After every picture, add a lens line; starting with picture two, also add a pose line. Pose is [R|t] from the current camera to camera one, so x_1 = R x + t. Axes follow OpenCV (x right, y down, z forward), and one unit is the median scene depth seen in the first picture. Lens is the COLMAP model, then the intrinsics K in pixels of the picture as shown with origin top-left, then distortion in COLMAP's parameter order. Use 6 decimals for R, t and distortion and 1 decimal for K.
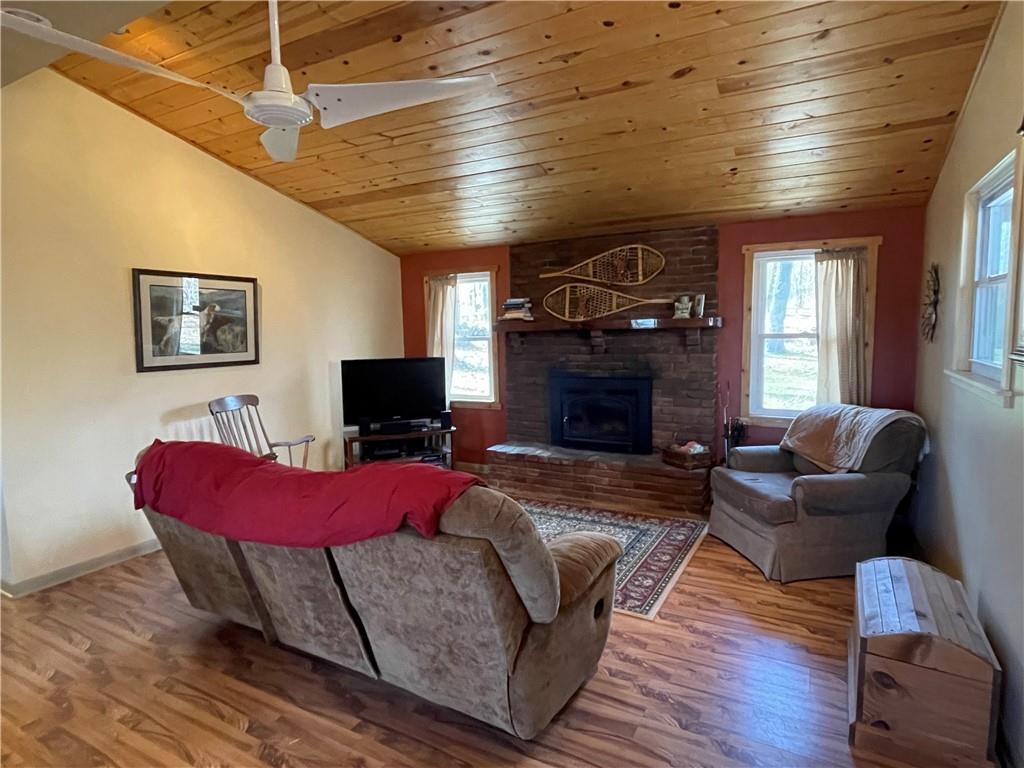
lens RADIAL K [[564.6, 0, 517.4], [0, 564.6, 382.6], [0, 0, 1]] dist [0.003924, 0.000323]
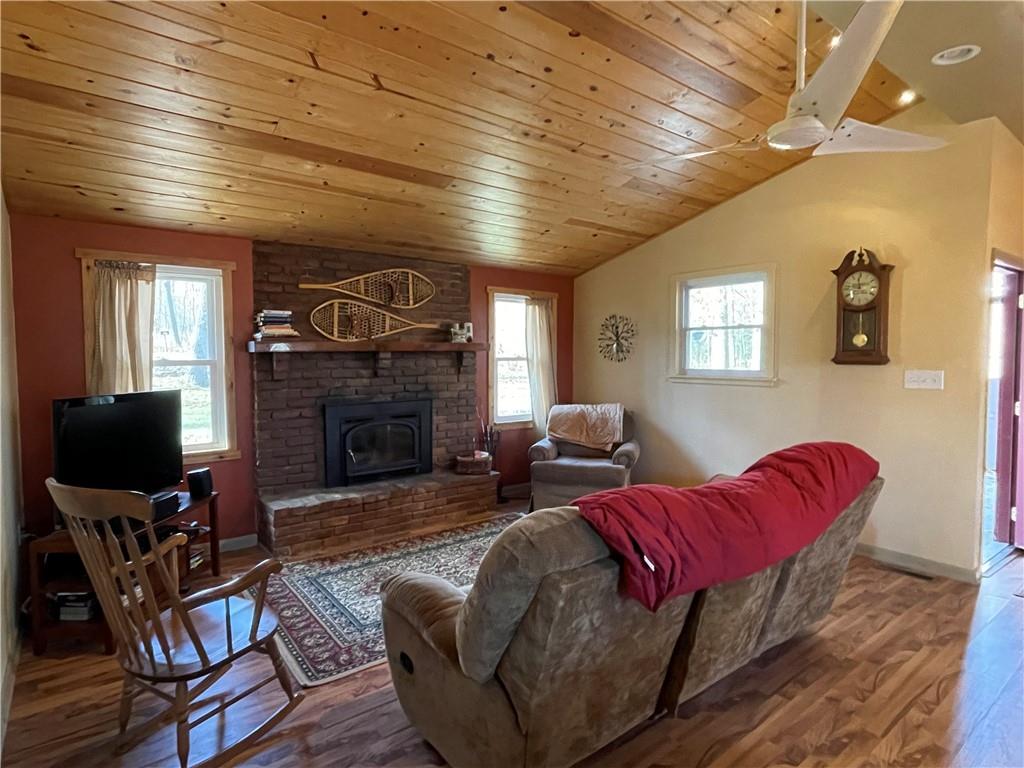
lens RADIAL K [[564.6, 0, 516.9], [0, 564.6, 379.8], [0, 0, 1]] dist [0.003924, 0.000323]
pose [[0.381241, -0.031028, 0.923955, -0.662429], [0.076356, 0.997079, 0.001977, -0.032057], [-0.921317, 0.069795, 0.382496, 0.441727]]
